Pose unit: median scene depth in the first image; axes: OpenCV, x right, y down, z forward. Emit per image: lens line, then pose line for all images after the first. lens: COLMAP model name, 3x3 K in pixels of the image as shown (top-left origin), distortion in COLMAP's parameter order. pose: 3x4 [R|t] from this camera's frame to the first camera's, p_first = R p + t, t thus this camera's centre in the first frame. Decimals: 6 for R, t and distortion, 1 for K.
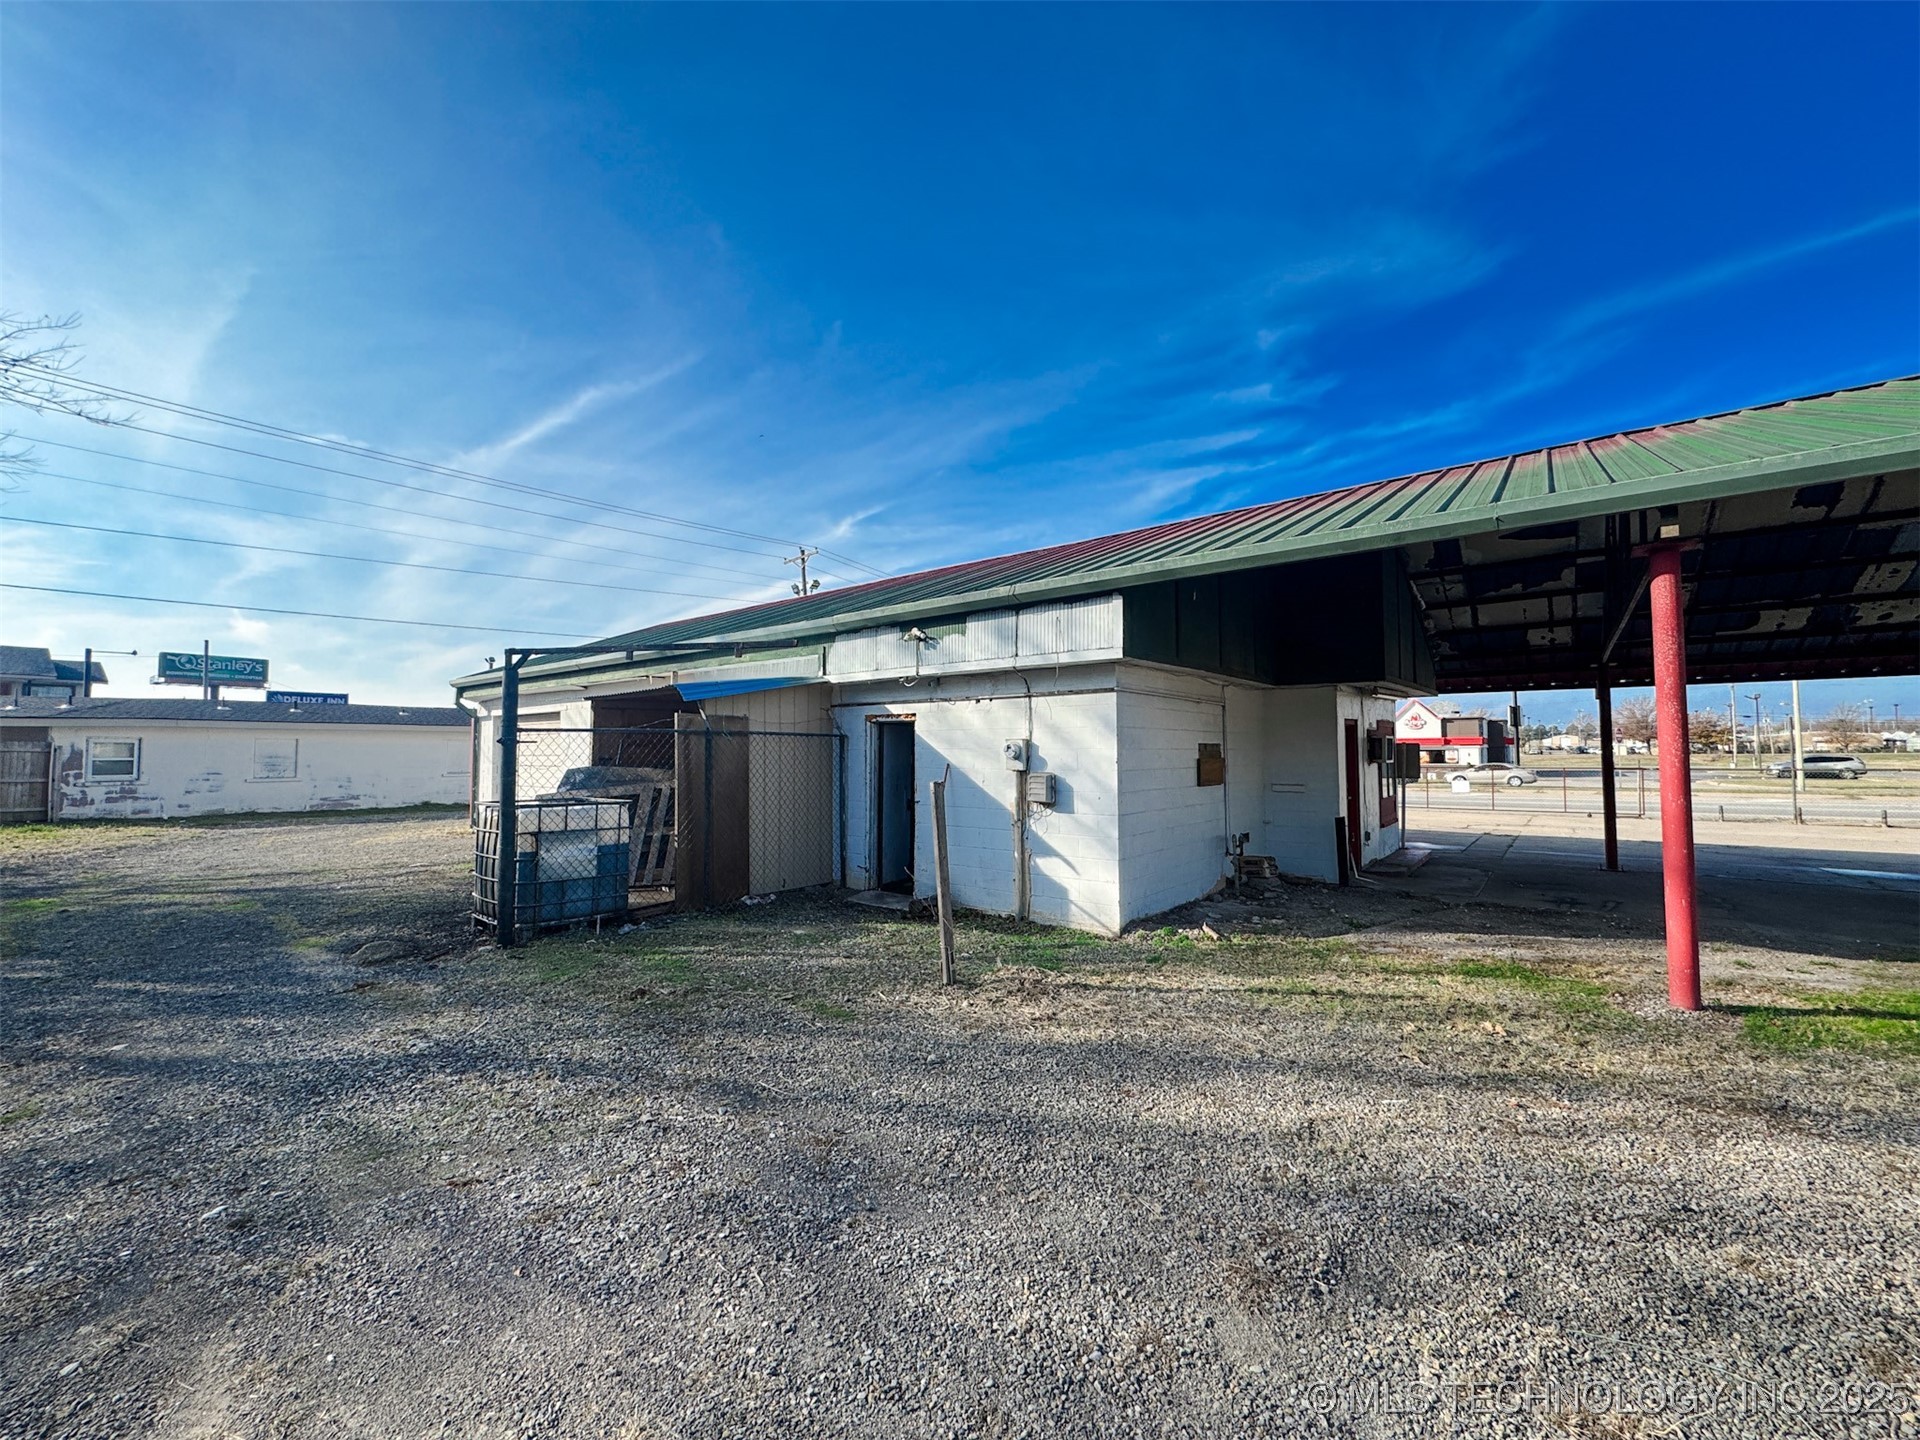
lens RADIAL K [[777.5, 0, 968.7], [0, 777.5, 730.6], [0, 0, 1]] dist [0.000724, 0.000120]
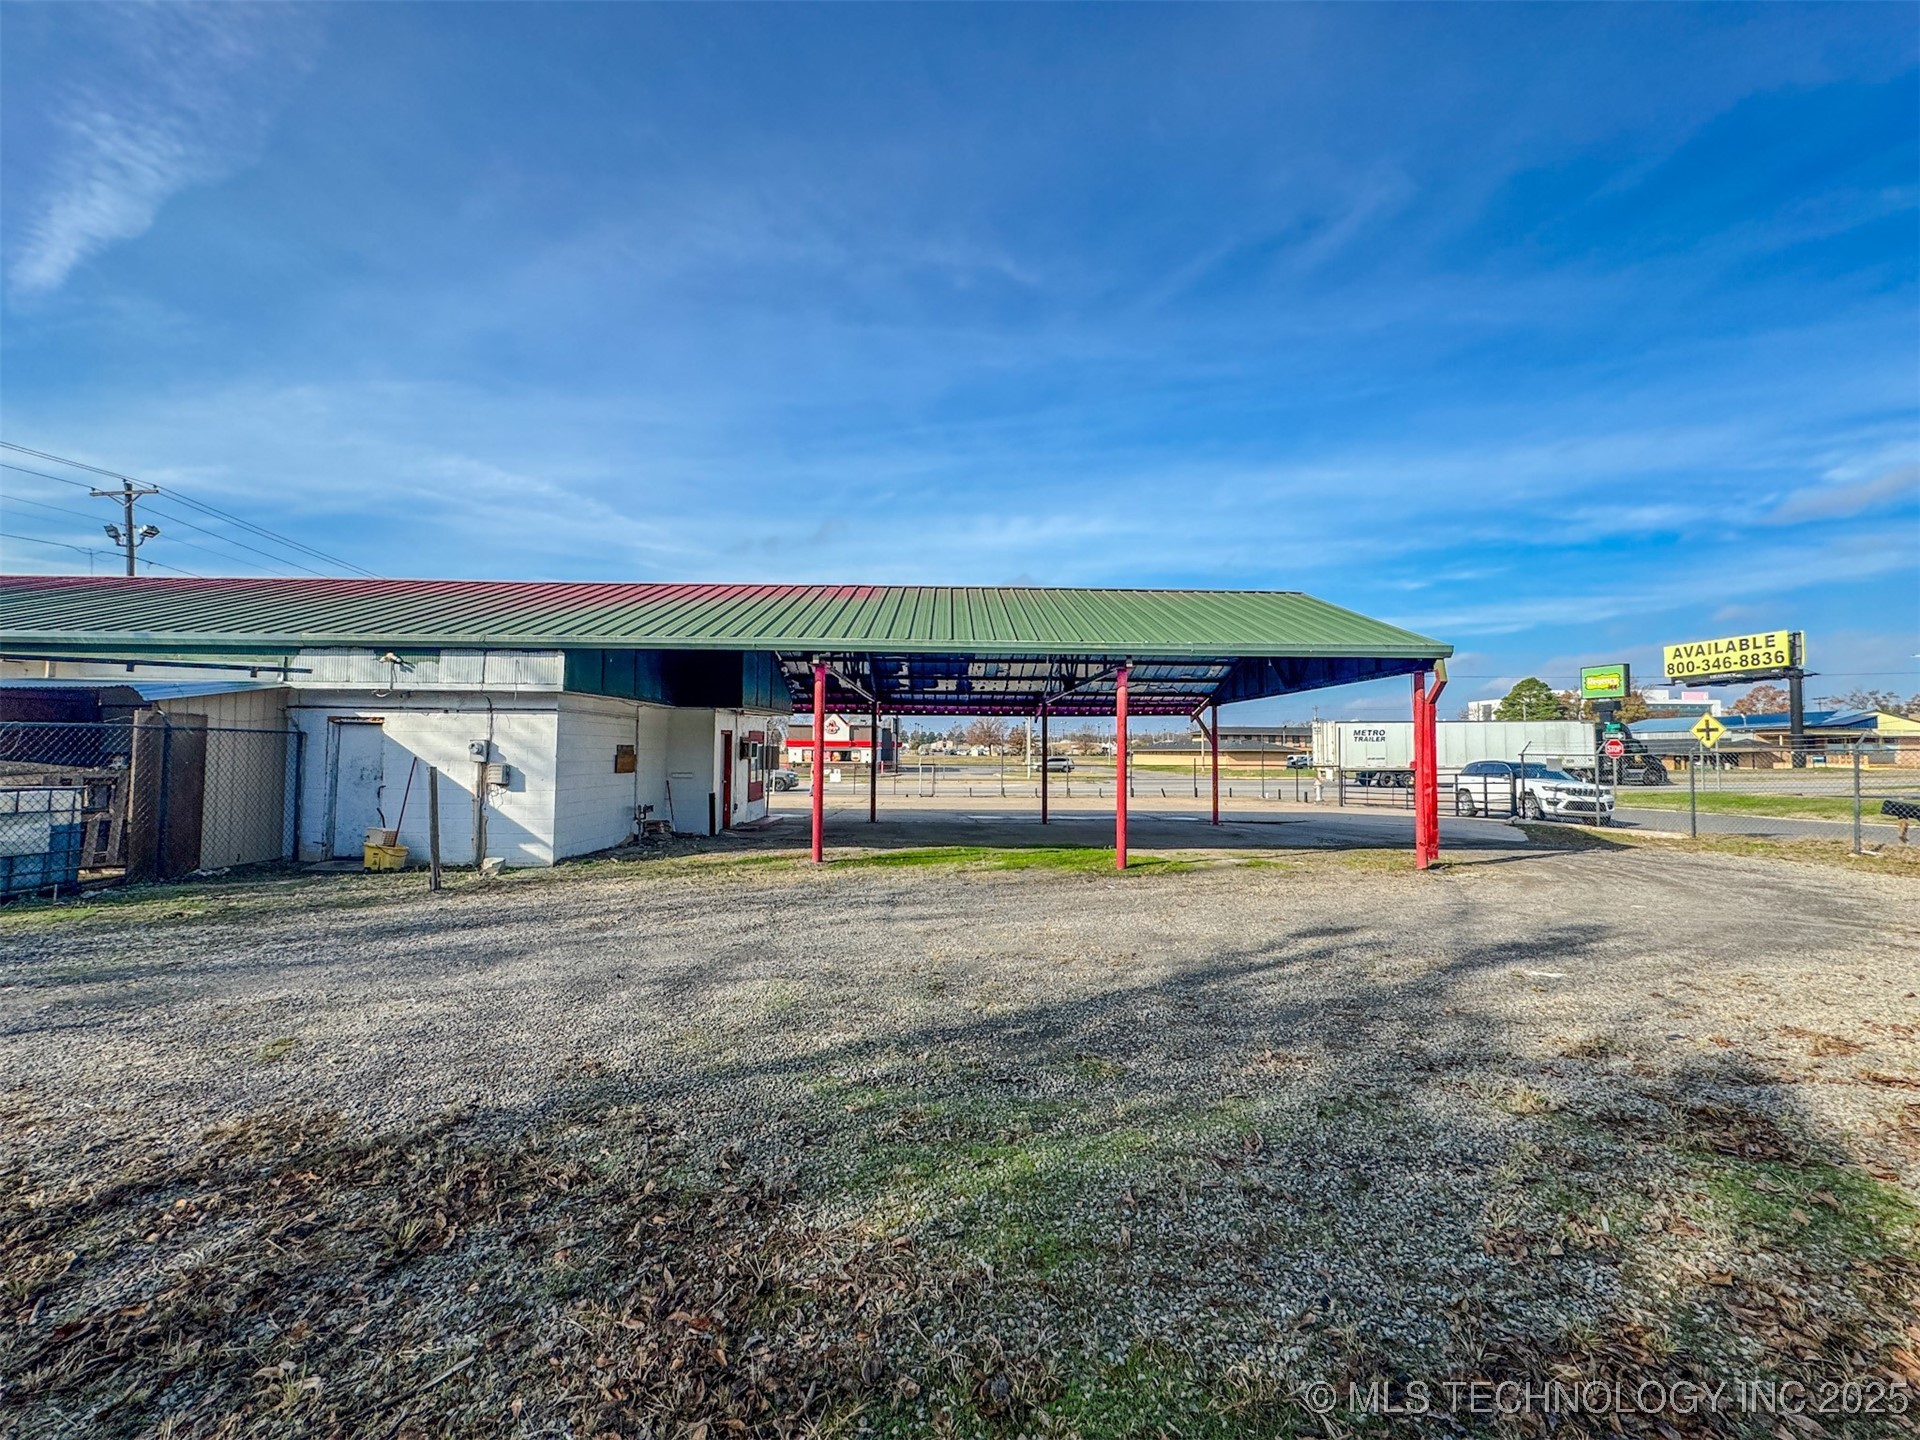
lens RADIAL K [[764.9, 0, 952.7], [0, 764.9, 715.1], [0, 0, 1]] dist [-0.000298, -0.000049]
pose [[0.789078, 0.042119, 0.612848, -0.098881], [-0.031032, 0.999106, -0.028709, -0.018294], [-0.613509, 0.003635, 0.789679, -0.551175]]
